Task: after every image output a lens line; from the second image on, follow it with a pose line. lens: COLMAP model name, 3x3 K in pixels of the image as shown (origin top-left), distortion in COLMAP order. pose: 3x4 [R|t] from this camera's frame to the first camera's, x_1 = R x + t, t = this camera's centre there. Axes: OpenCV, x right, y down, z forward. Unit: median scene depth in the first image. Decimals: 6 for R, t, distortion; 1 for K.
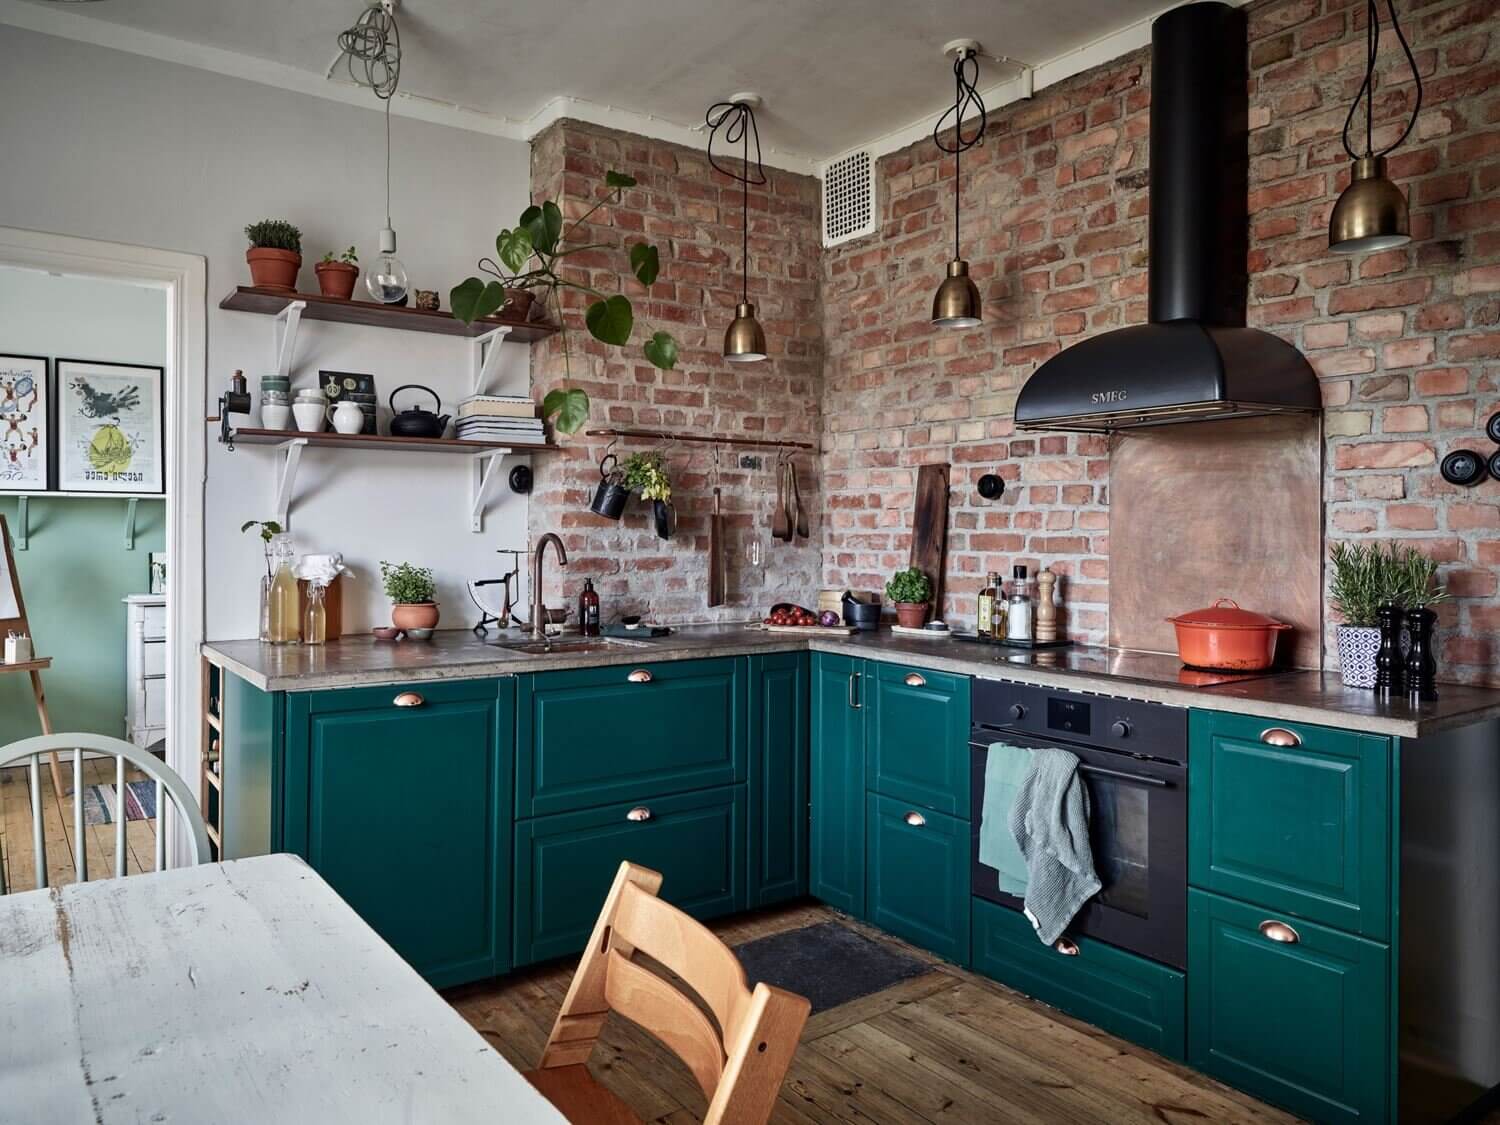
lens RADIAL K [[1020.6, 0, 658.4], [0, 1020.6, 532.6], [0, 0, 1]] dist [0.001971, -0.003659]
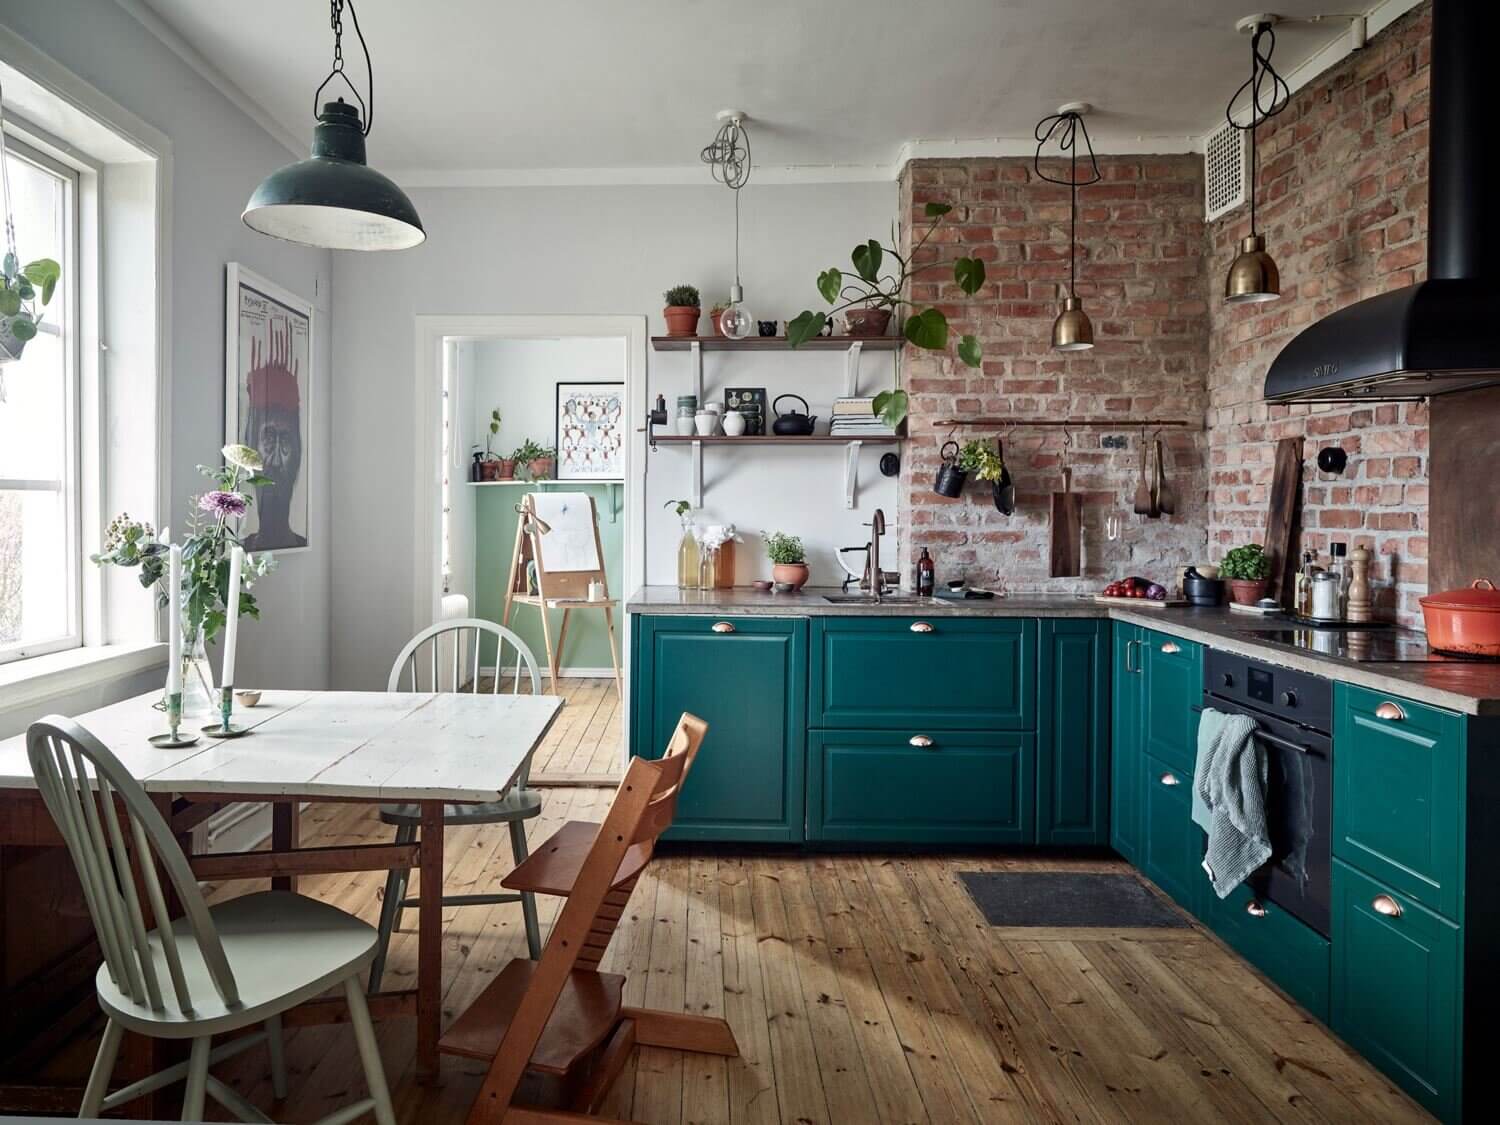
lens RADIAL K [[1020.6, 0, 669.3], [0, 1020.6, 516.2], [0, 0, 1]] dist [0.001971, -0.003659]
pose [[0.815694, 0.003532, -0.578473, 0.369040], [-0.001598, 0.999991, 0.003853, 0.004406], [0.578481, -0.002219, 0.815693, -0.133052]]
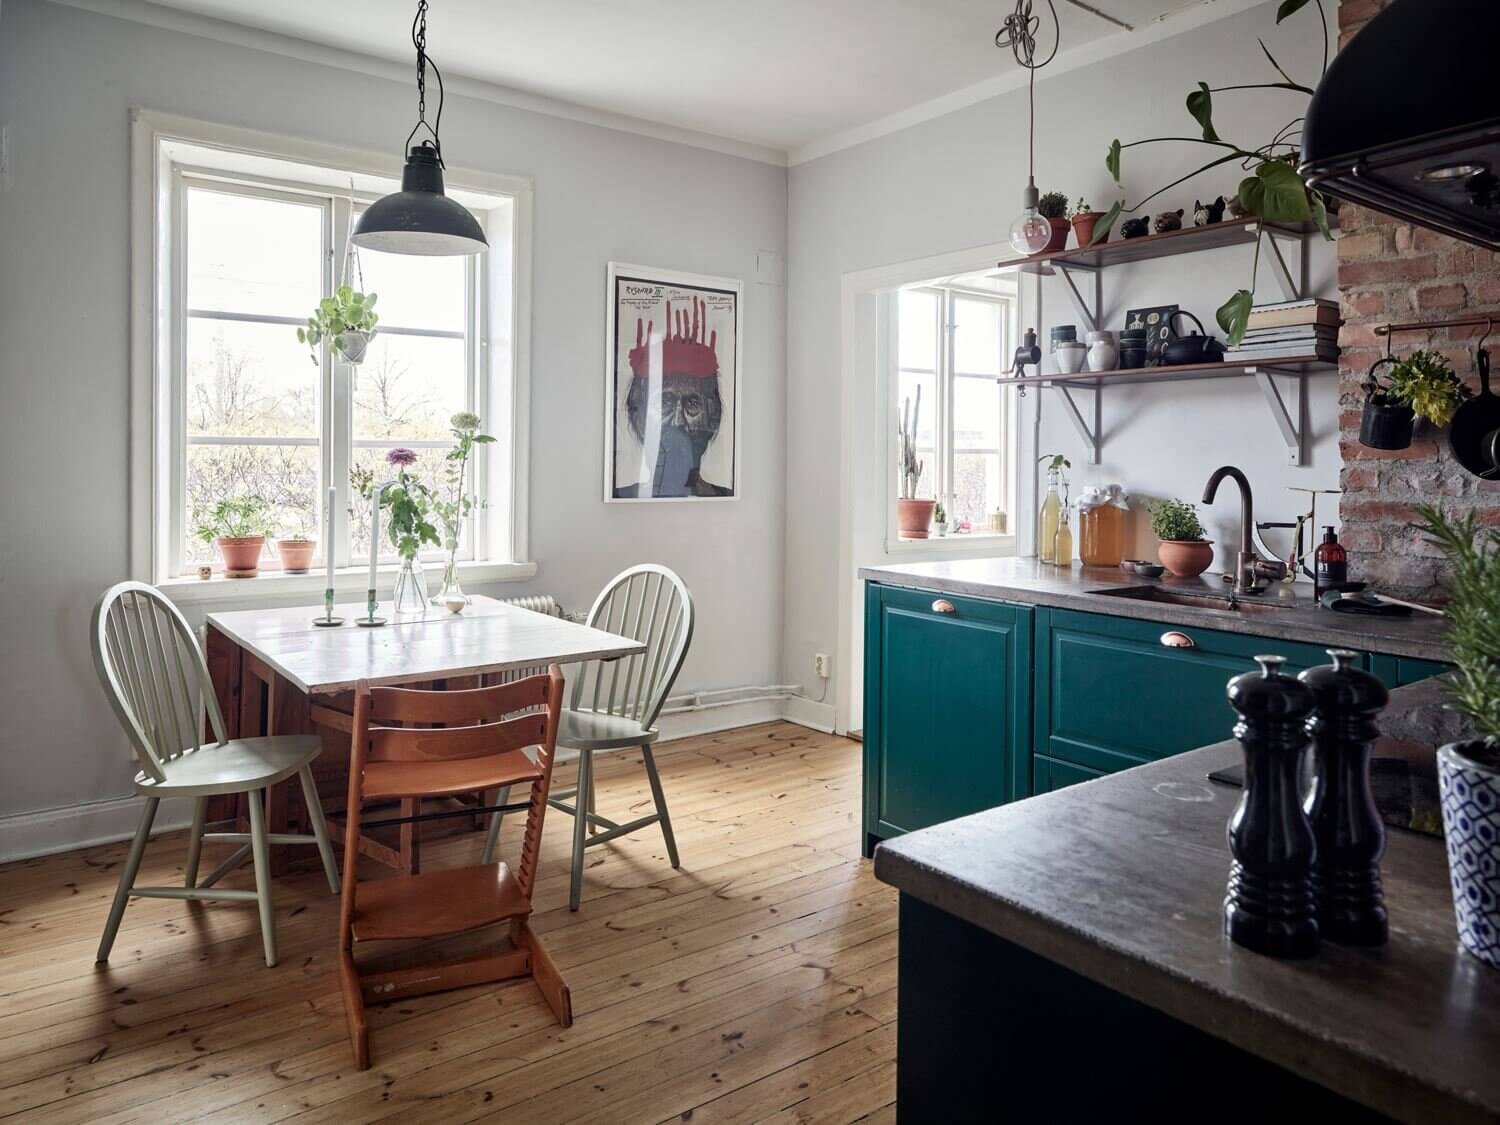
lens RADIAL K [[1020.6, 0, 669.8], [0, 1020.6, 453.3], [0, 0, 1]] dist [0.001971, -0.003659]
pose [[0.027017, -0.009212, -0.999593, 0.670629], [-0.010978, 0.999895, -0.009512, 0.002602], [0.999575, 0.011230, 0.026913, 0.481558]]
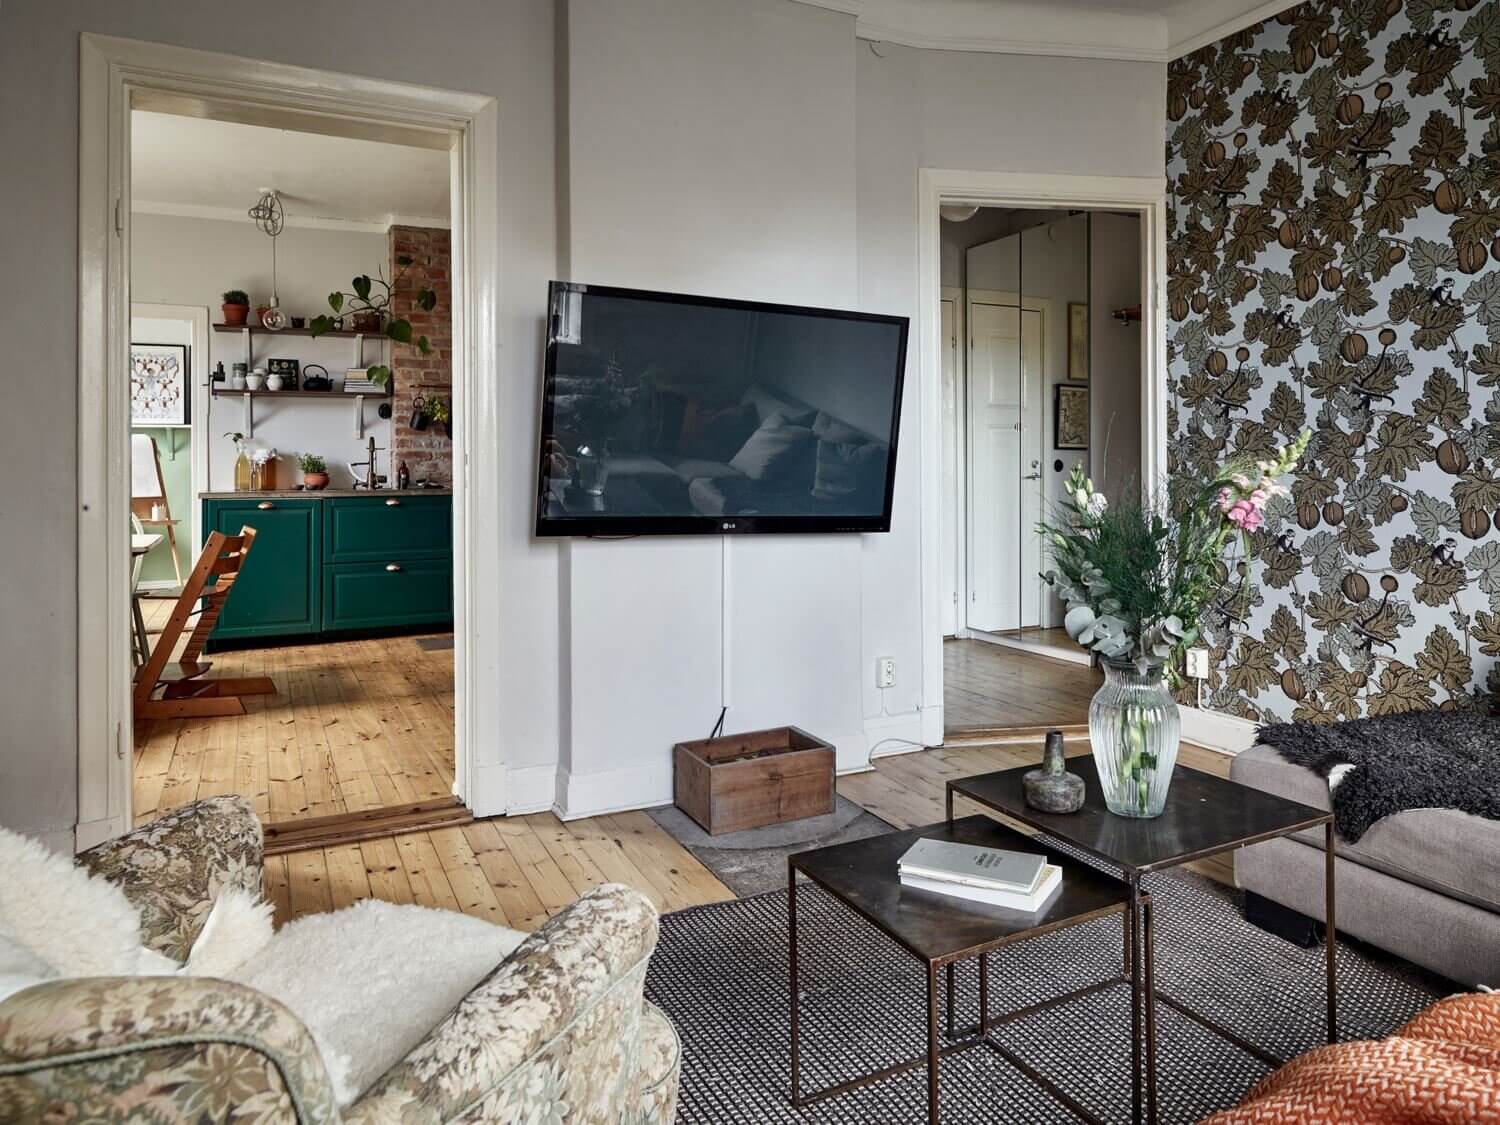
lens RADIAL K [[1020.6, 0, 784.6], [0, 1020.6, 464.5], [0, 0, 1]] dist [0.001971, -0.003659]
pose [[0.993804, -0.012702, -0.110416, 0.865299], [0.011933, 0.999900, -0.007626, 0.074880], [0.110502, 0.006261, 0.993856, -0.856923]]
